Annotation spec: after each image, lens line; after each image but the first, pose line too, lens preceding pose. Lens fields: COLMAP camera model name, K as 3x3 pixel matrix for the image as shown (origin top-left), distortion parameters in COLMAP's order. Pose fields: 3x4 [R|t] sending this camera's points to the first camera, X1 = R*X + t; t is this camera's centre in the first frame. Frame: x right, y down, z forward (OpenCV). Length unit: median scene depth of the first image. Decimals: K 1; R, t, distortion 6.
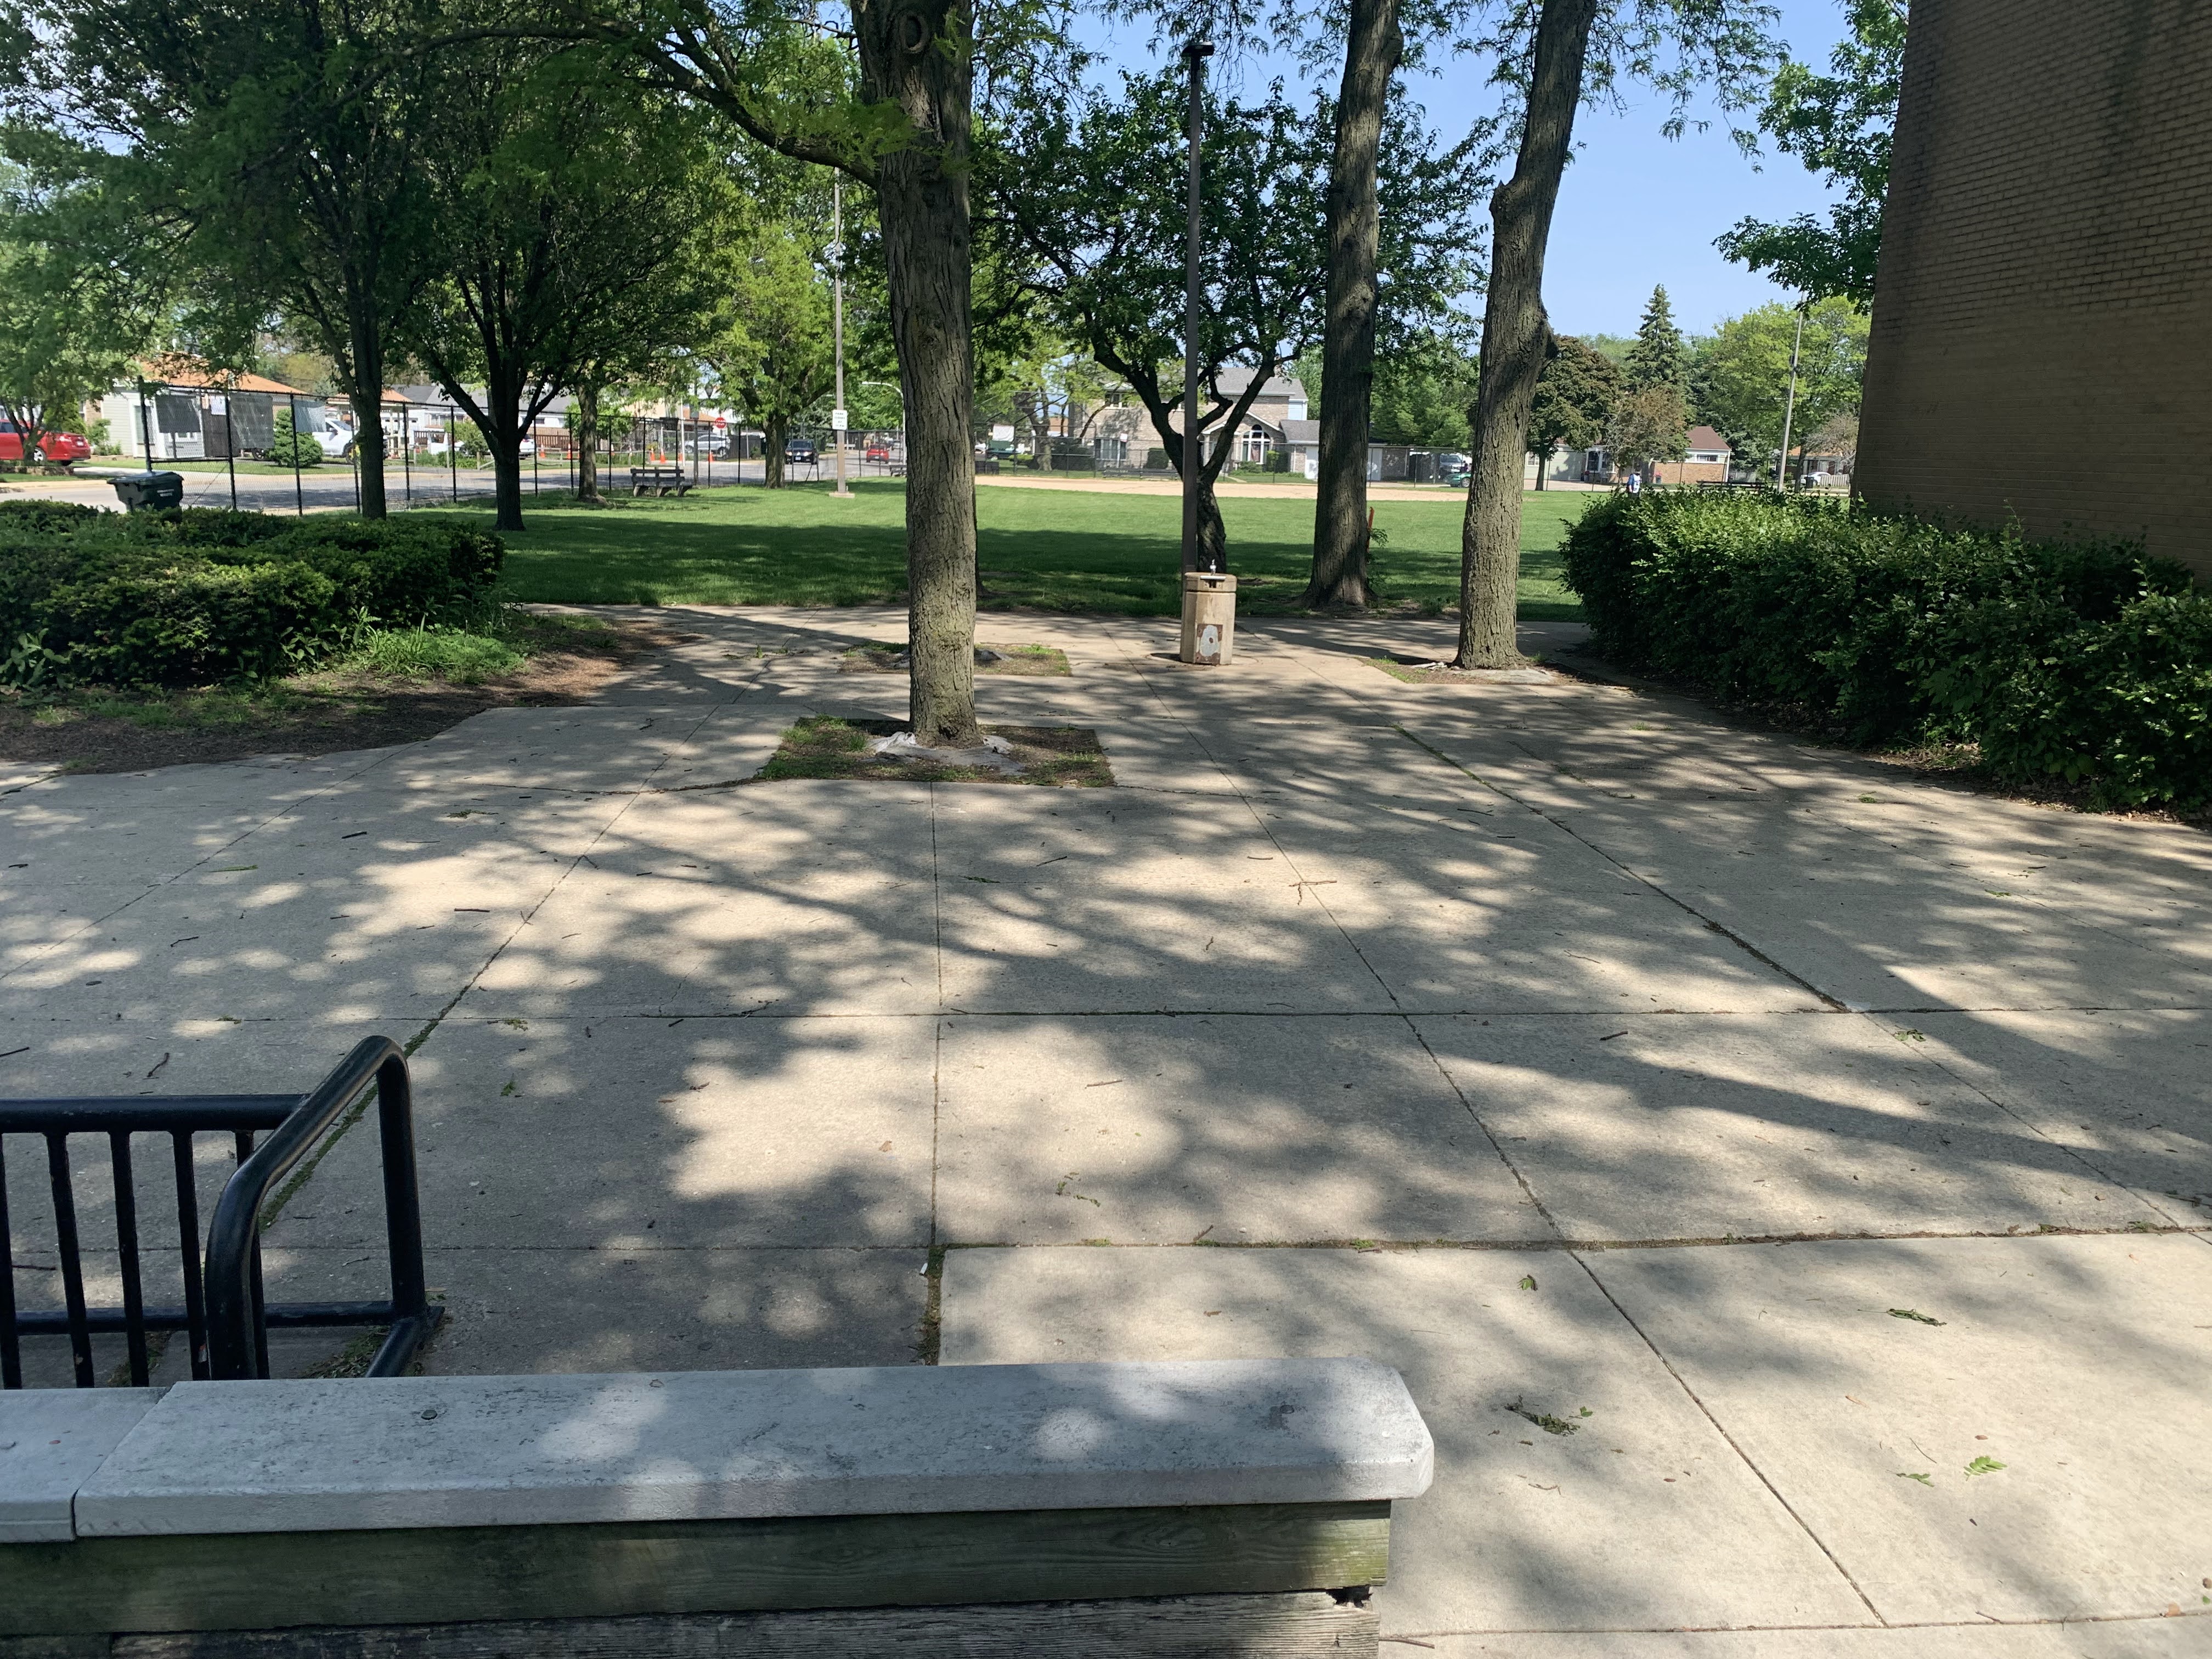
lens RADIAL K [[1728.2, 0, 1137.6], [0, 1728.2, 815.0], [0, 0, 1]] dist [0.013422, 0.006291]
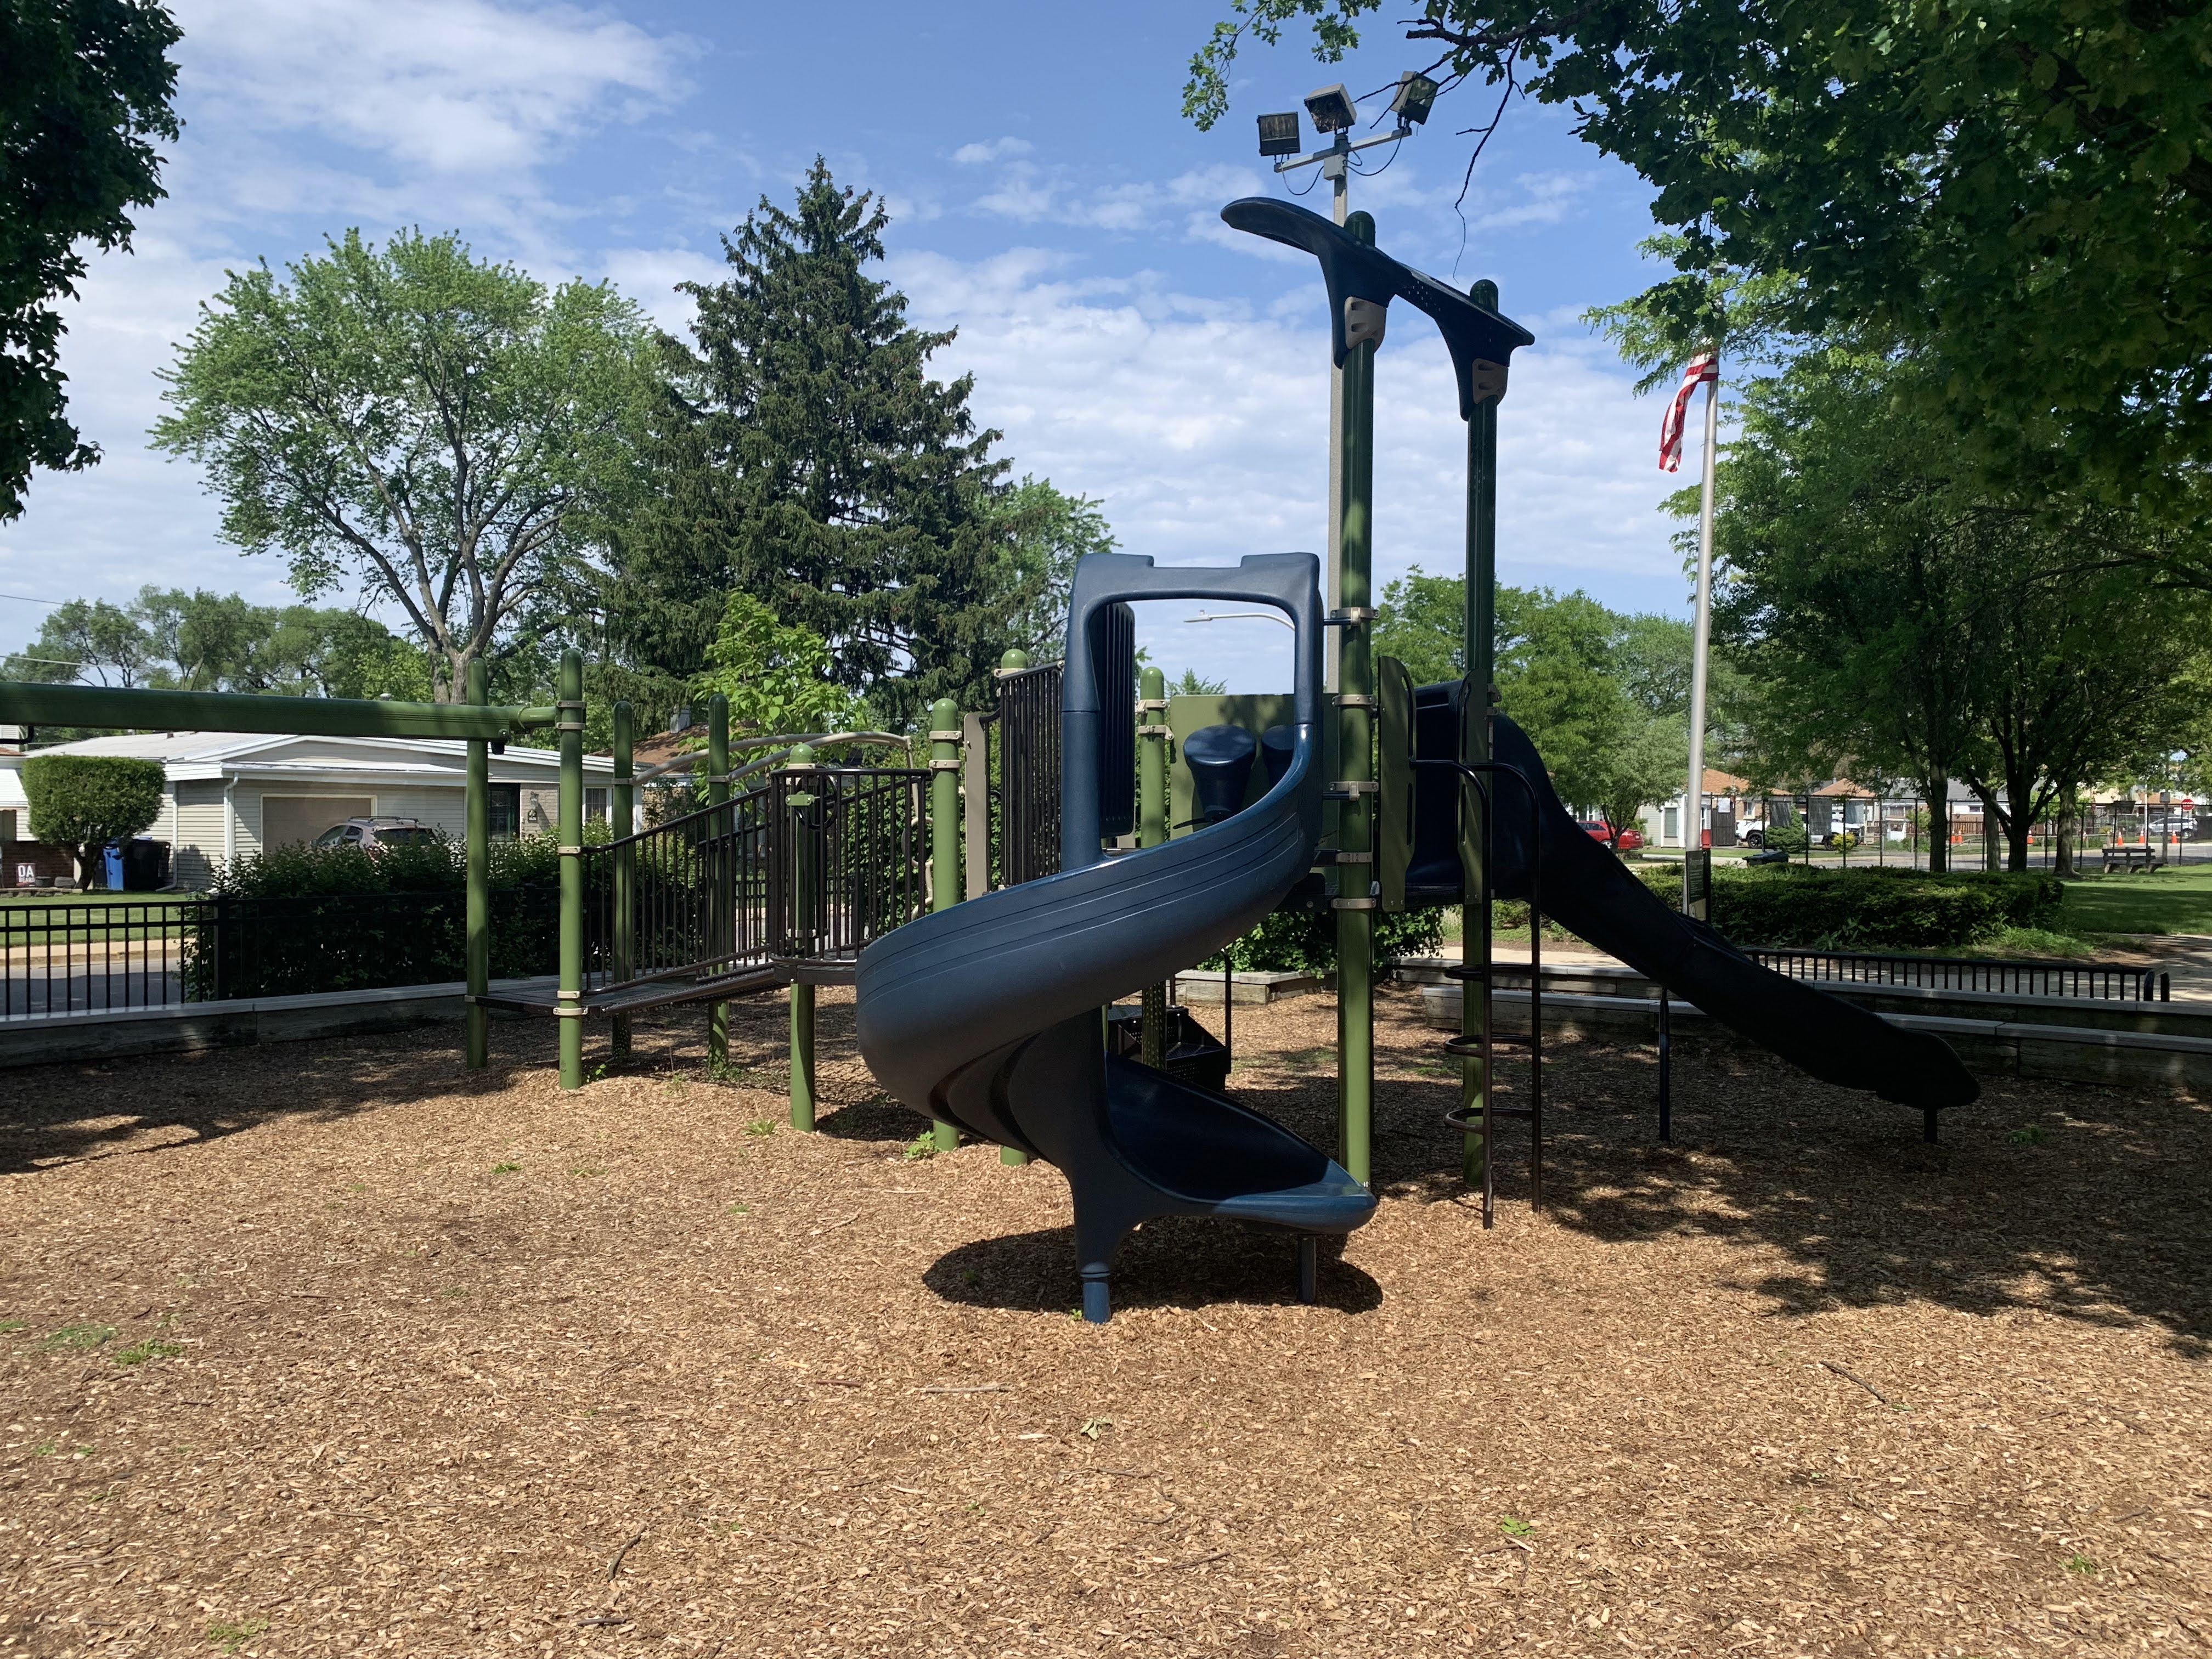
lens RADIAL K [[1728.2, 0, 1137.6], [0, 1728.2, 815.0], [0, 0, 1]] dist [0.013422, 0.006291]
pose [[0.717089, -0.027142, -0.696453, 0.038674], [-0.126747, 0.977502, -0.168598, 0.043931], [0.685360, 0.209173, 0.697516, -0.200726]]
